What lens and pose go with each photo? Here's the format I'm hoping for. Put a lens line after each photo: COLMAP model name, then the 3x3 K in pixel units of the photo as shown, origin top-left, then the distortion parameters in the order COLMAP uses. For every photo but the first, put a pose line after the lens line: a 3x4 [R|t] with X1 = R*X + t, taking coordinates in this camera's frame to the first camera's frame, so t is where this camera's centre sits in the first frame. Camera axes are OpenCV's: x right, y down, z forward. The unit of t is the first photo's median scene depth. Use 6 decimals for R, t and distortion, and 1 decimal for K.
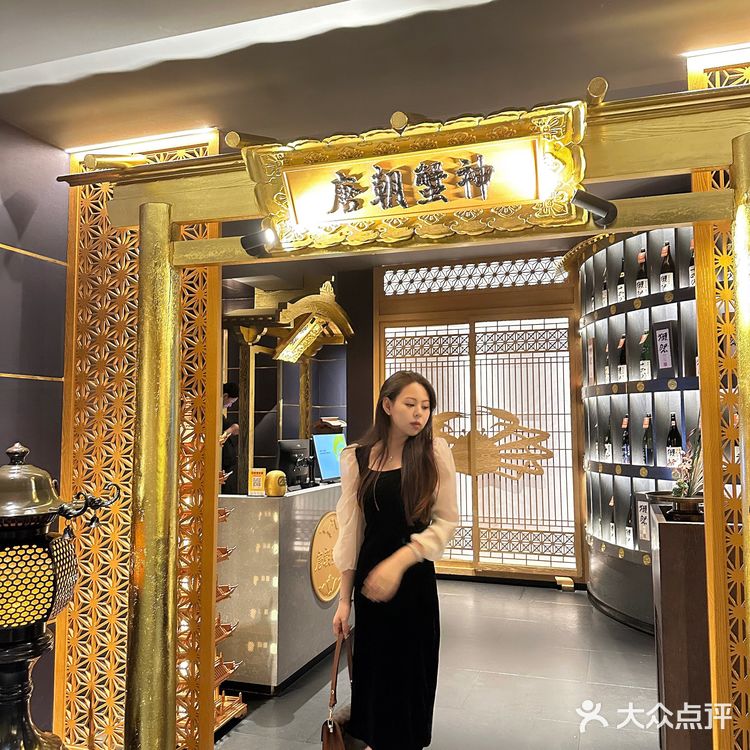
lens RADIAL K [[720.4, 0, 366.7], [0, 720.4, 373.8], [0, 0, 1]] dist [0.176904, -0.395552]
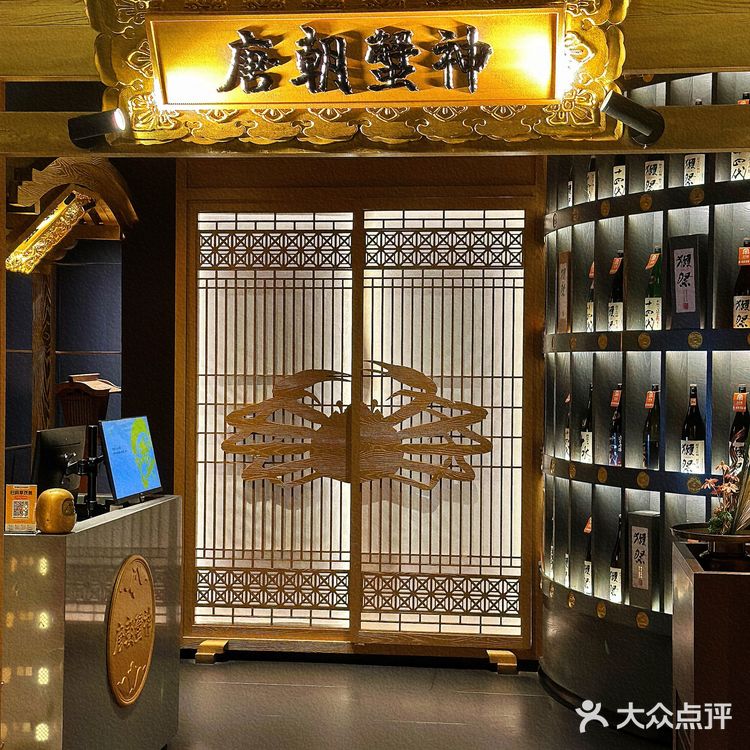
lens RADIAL K [[1422.6, 0, 374.6], [0, 1422.6, 401.8], [0, 0, 1]] dist [0.150014, -0.088593]
pose [[0.980233, 0.006861, 0.197728, -0.062798], [-0.025706, 0.995344, 0.092897, -0.028592], [-0.196170, -0.096143, 0.975845, -0.092948]]
